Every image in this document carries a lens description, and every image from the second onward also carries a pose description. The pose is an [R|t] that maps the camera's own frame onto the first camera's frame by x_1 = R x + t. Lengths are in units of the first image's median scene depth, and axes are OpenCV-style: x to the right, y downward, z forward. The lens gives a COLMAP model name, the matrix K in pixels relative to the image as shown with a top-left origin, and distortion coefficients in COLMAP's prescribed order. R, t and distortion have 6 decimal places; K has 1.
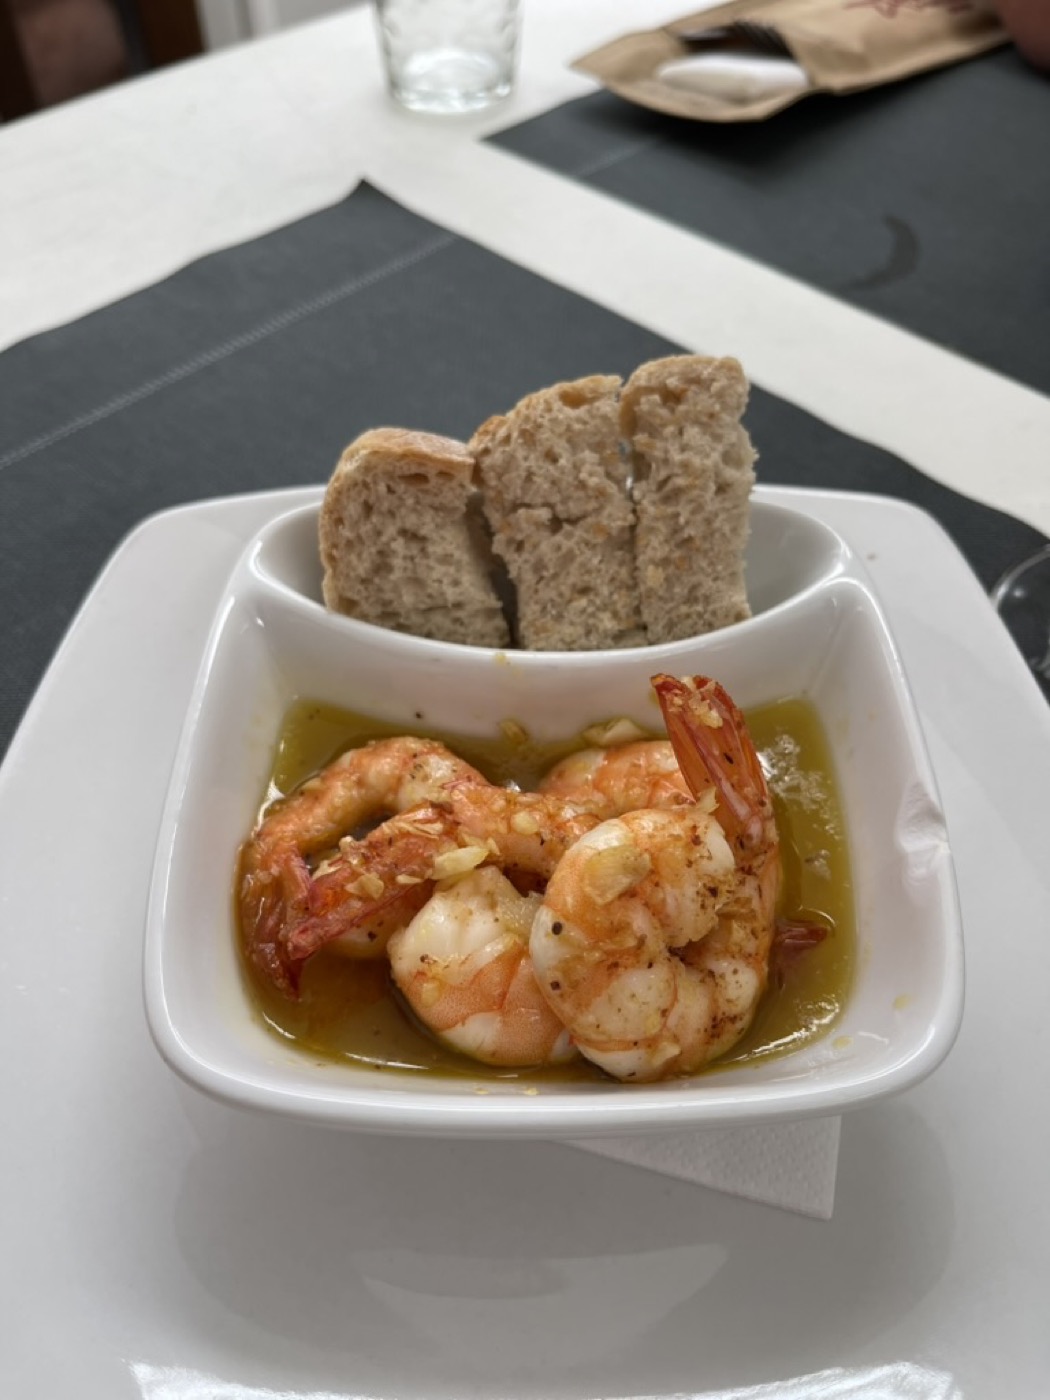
lens RADIAL K [[1031.9, 0, 522.9], [0, 1031.9, 705.0], [0, 0, 1]] dist [0.003020, -0.009487]
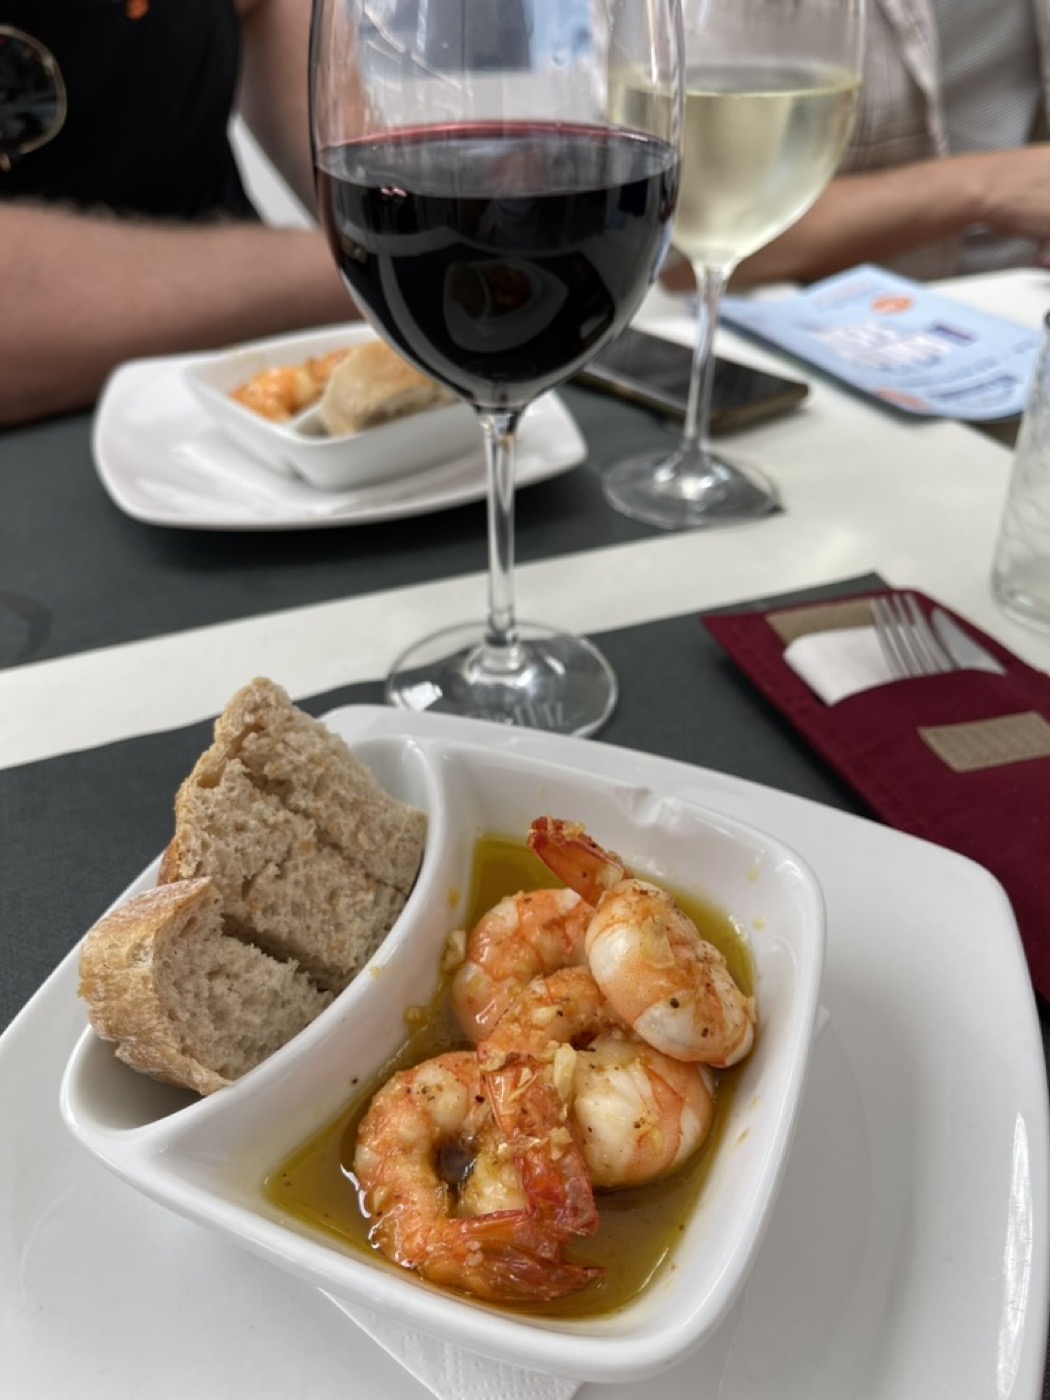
lens RADIAL K [[1031.9, 0, 523.4], [0, 1031.9, 695.1], [0, 0, 1]] dist [0.003020, -0.009487]
pose [[0.392381, -0.559483, 0.730079, -0.566465], [0.727504, 0.674460, 0.125864, -0.253718], [-0.562828, 0.481749, 0.671671, 0.037892]]
